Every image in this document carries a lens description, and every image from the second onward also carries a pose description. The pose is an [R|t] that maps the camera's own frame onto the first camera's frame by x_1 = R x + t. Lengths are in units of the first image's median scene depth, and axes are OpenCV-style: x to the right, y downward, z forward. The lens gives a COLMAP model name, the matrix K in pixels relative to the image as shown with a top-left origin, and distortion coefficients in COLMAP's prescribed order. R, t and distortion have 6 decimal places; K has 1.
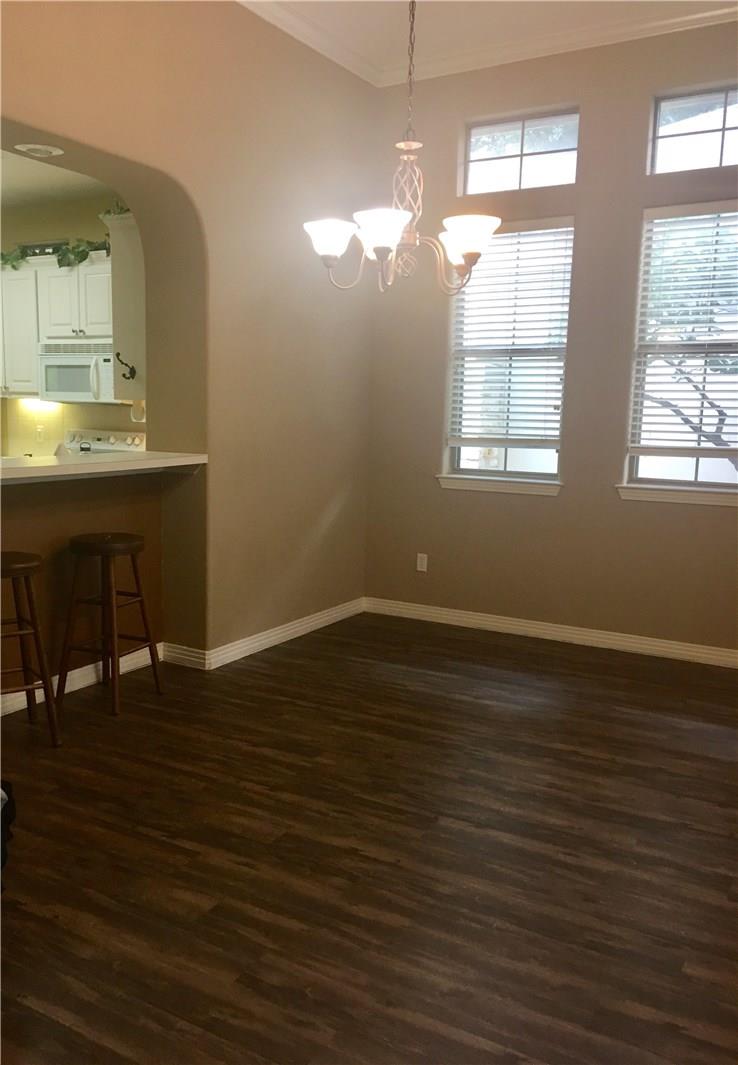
lens RADIAL K [[938.1, 0, 368.4], [0, 938.1, 537.4], [0, 0, 1]] dist [0.036921, -0.019861]
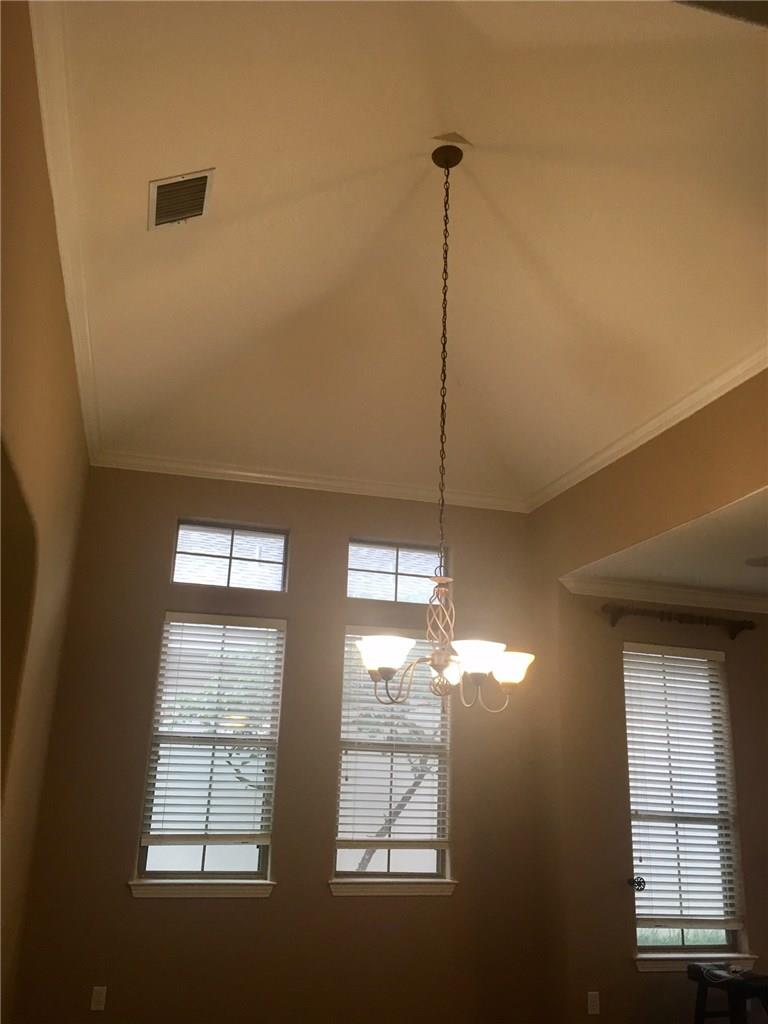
lens RADIAL K [[877.5, 0, 385.1], [0, 877.5, 508.5], [0, 0, 1]] dist [-0.005910, -0.020188]
pose [[0.679513, 0.231036, 0.696337, -0.422413], [0.093426, 0.914147, -0.394471, -0.041964], [-0.727691, 0.333104, 0.599590, 0.242826]]
